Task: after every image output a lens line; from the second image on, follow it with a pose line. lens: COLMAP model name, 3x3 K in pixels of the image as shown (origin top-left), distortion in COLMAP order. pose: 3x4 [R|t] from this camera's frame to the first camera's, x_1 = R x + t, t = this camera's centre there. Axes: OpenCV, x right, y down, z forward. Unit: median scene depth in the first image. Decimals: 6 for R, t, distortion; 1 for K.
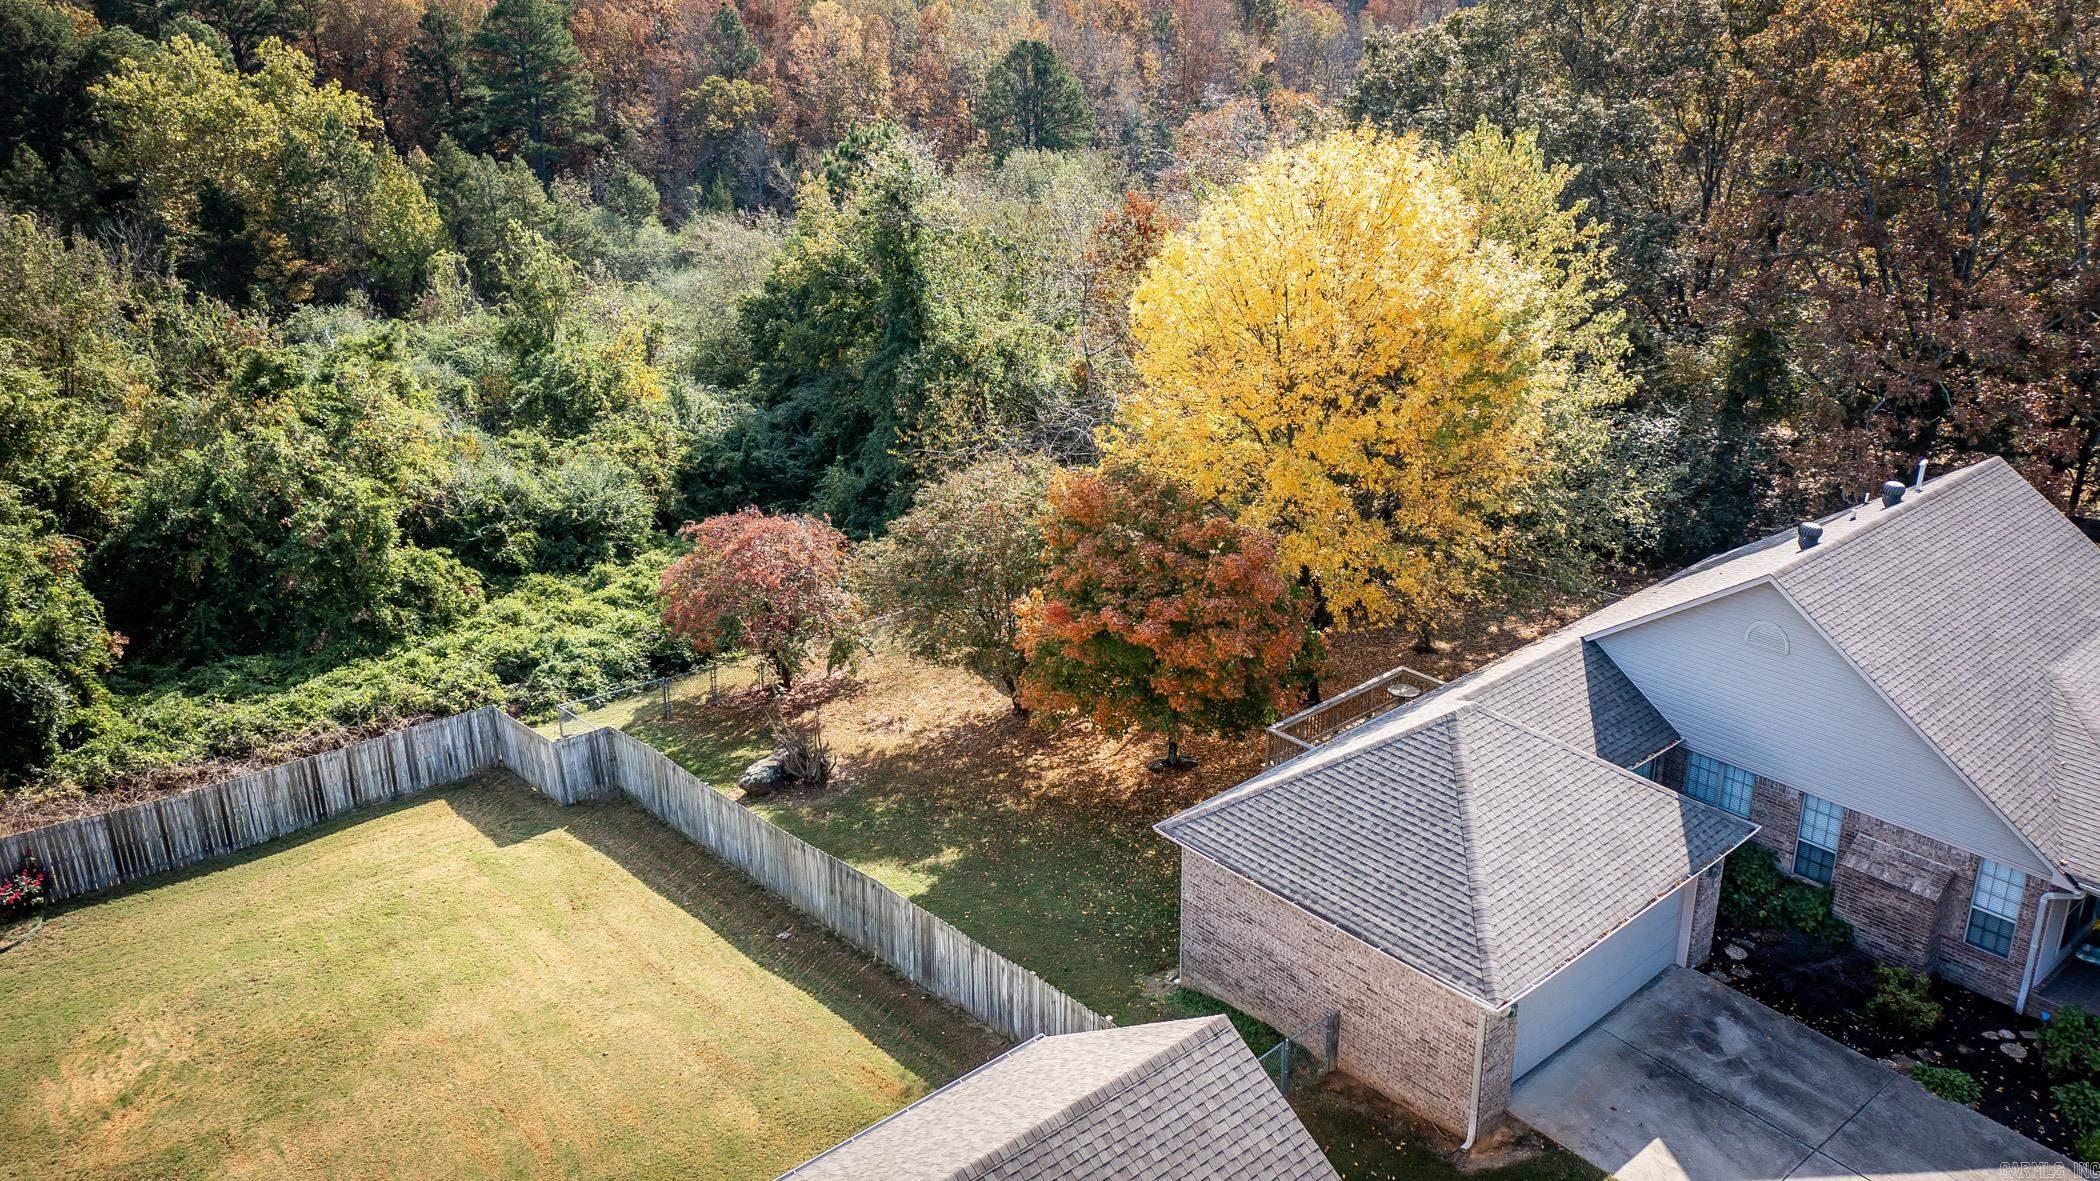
lens RADIAL K [[1675.0, 0, 1050.0], [0, 1675.0, 590.5], [0, 0, 1]] dist [0.004290, 0.005885]
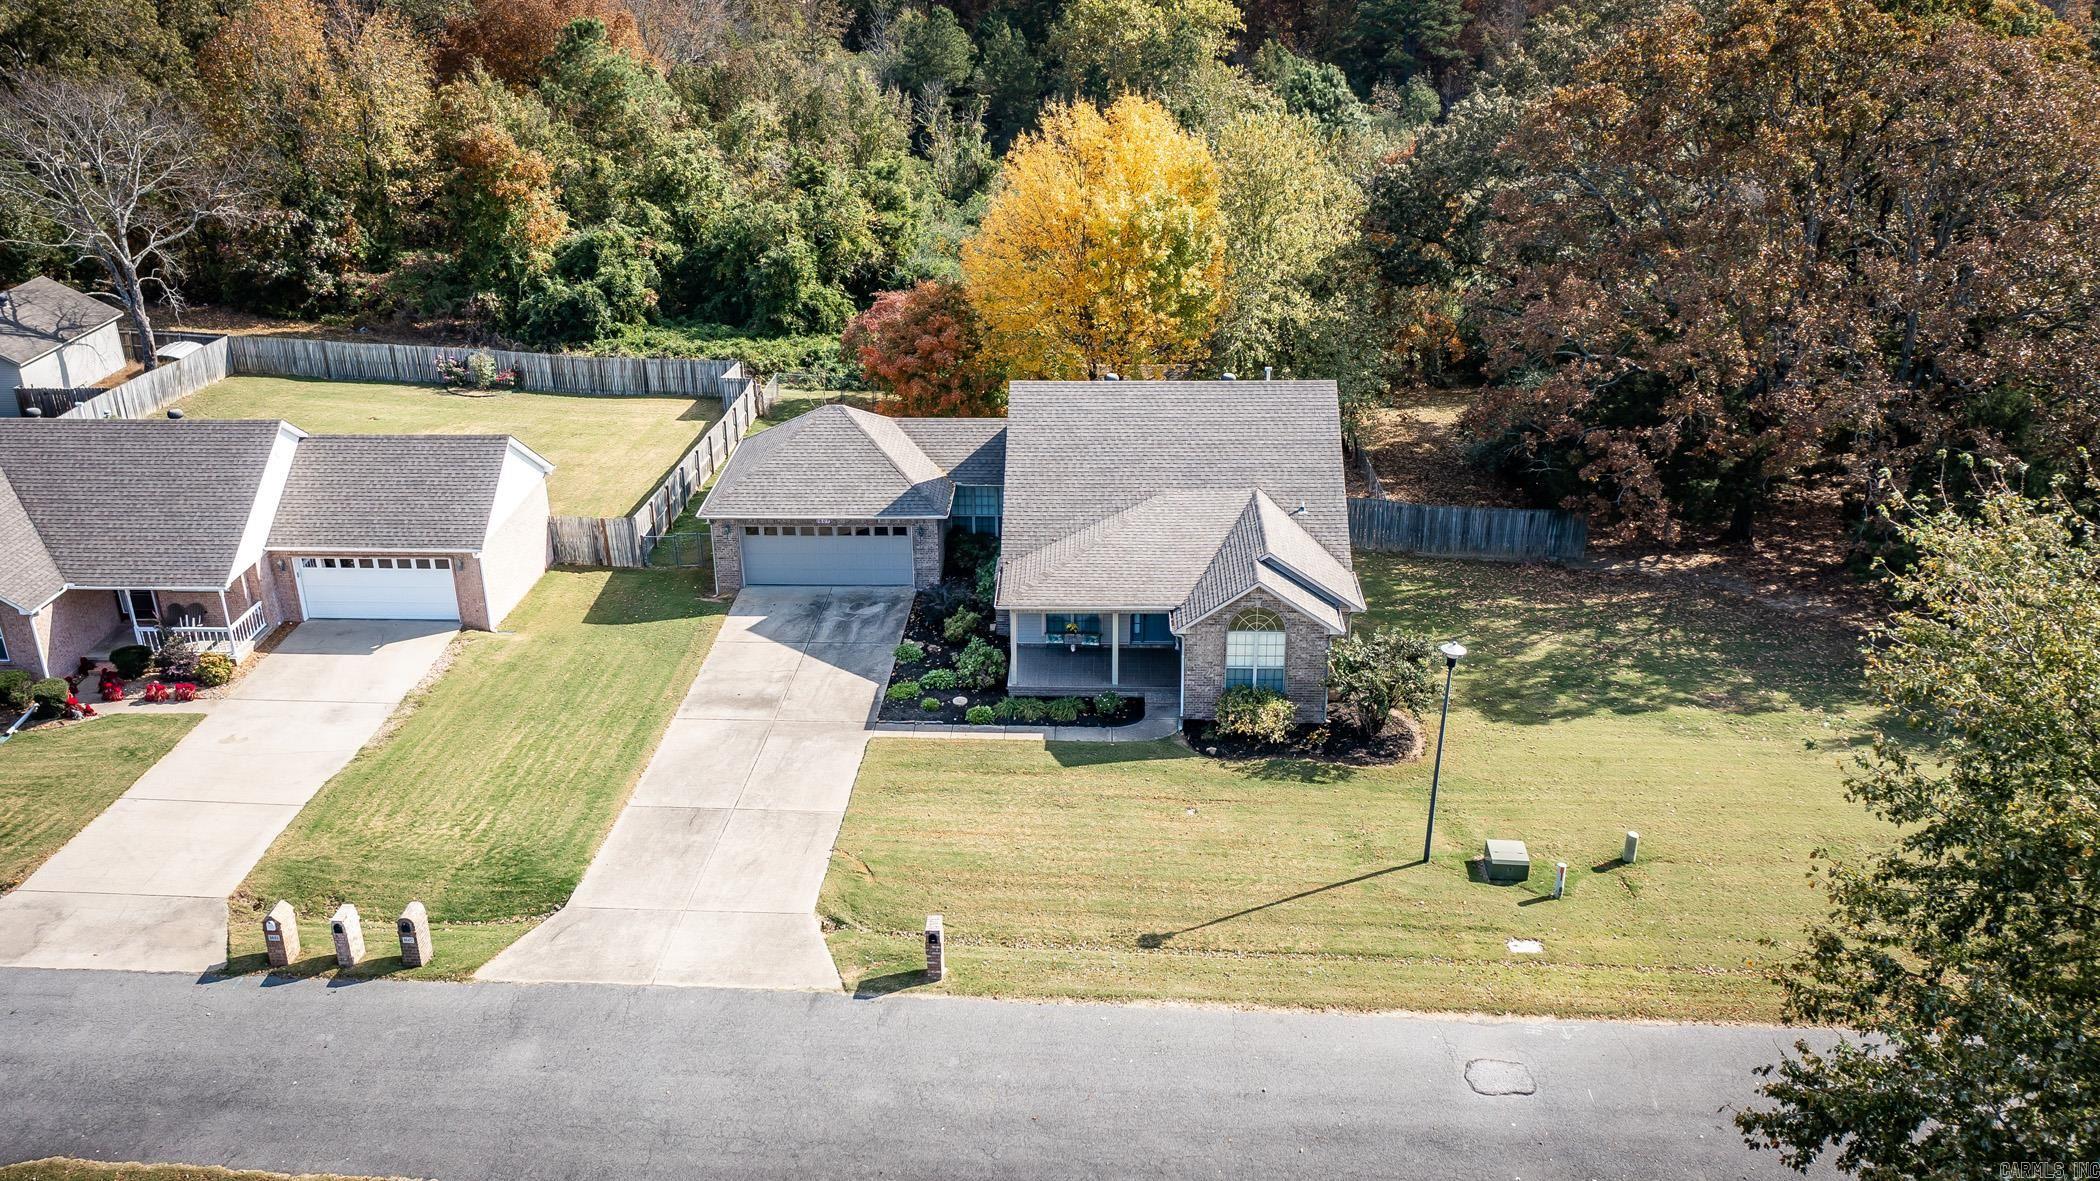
lens RADIAL K [[1675.0, 0, 1050.0], [0, 1675.0, 590.5], [0, 0, 1]] dist [0.004290, 0.005885]
pose [[0.722440, 0.288592, -0.628327, 1.177280], [-0.248765, 0.956366, 0.153234, -0.060771], [0.645133, 0.045603, 0.762708, -0.199638]]
